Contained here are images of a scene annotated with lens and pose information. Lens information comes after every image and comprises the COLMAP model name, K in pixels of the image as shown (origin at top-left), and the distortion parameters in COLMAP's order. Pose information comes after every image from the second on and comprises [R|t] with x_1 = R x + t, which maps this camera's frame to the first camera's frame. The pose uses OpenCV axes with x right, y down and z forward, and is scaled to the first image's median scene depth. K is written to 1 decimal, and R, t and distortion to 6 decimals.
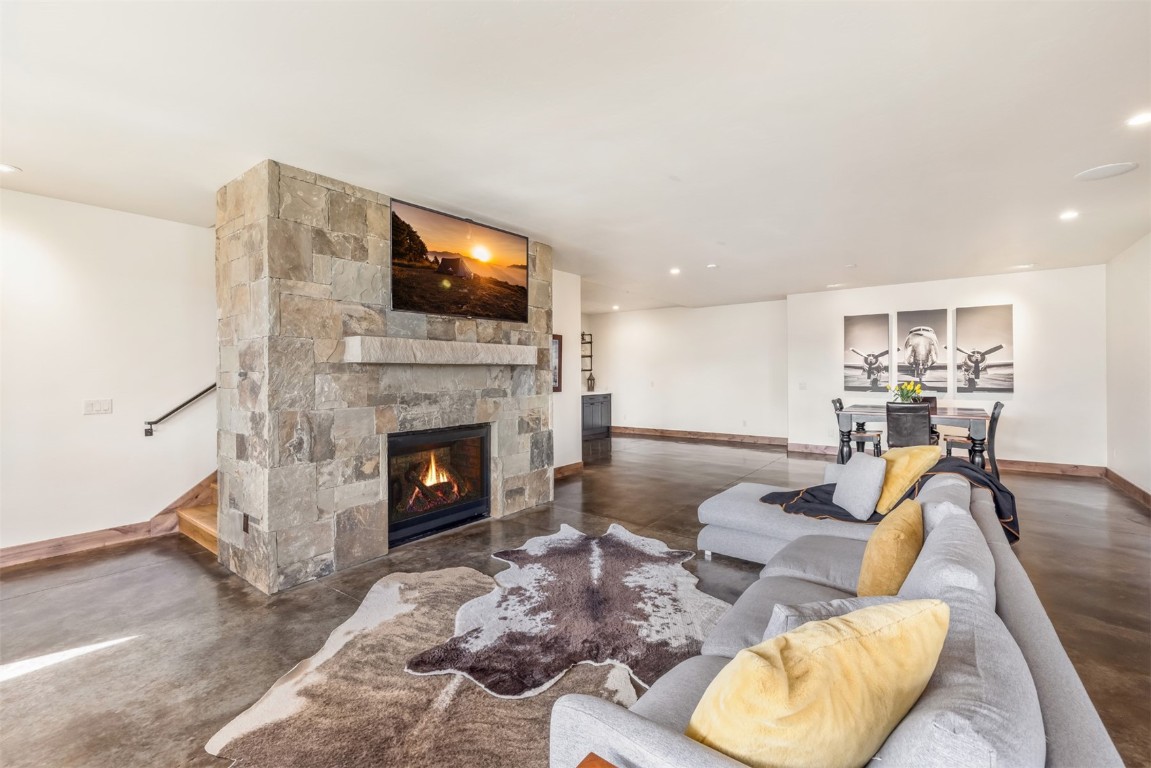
lens RADIAL K [[485.5, 0, 575.5], [0, 485.5, 361.9], [0, 0, 1]] dist [0.000631, 0.000005]
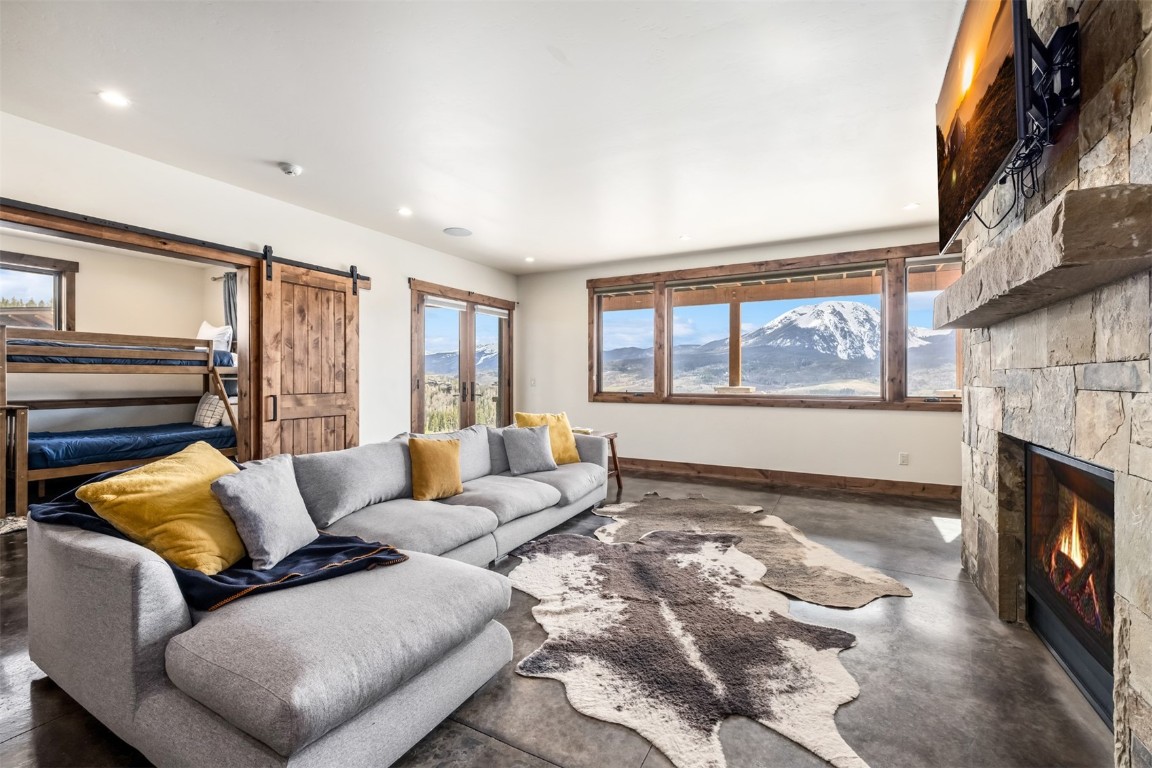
lens RADIAL K [[489.8, 0, 577.2], [0, 489.8, 377.8], [0, 0, 1]] dist [0.002481, 0.000268]
pose [[-0.986872, 0.005408, -0.161416, 0.271446], [0.009191, 0.999700, -0.022704, 0.087643], [0.161245, -0.023889, -0.986625, 1.583852]]
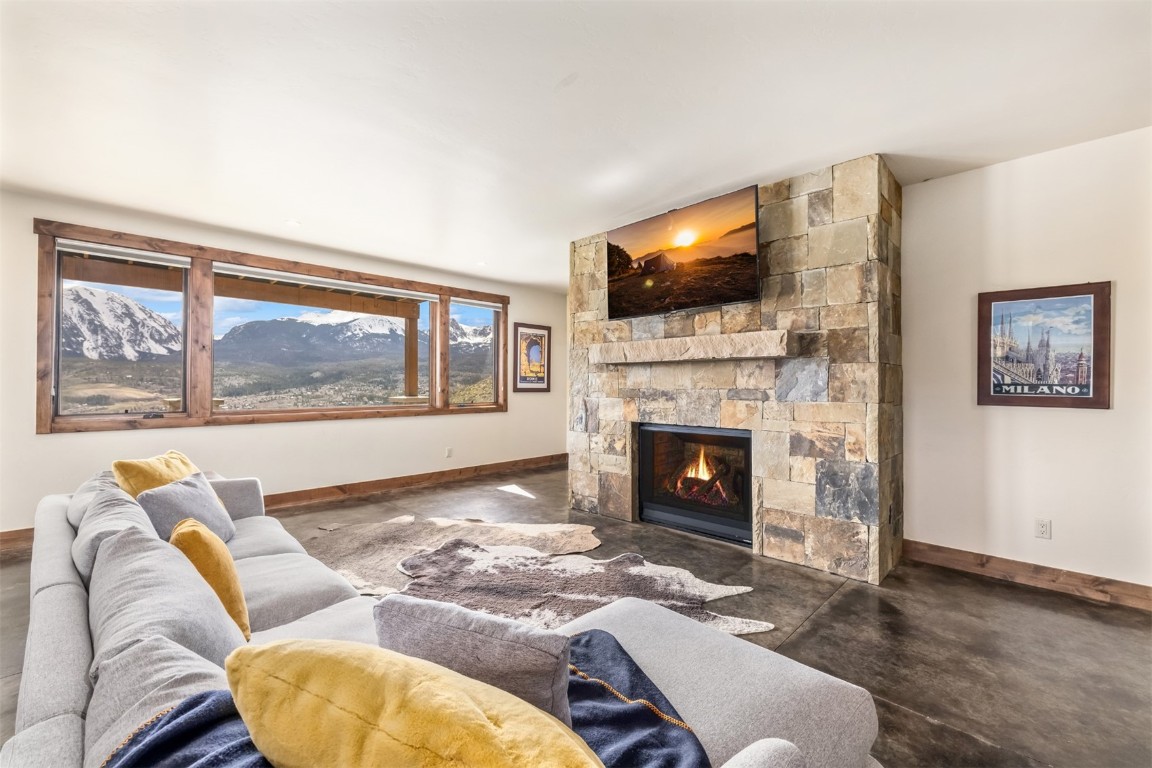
lens RADIAL K [[482.3, 0, 579.9], [0, 482.3, 381.1], [0, 0, 1]] dist [0.002350, -0.000336]
pose [[-0.115232, 0.000063, -0.993339, 0.826900], [0.020721, 0.999783, -0.002340, 0.048431], [0.993122, -0.020853, -0.115209, 1.033531]]
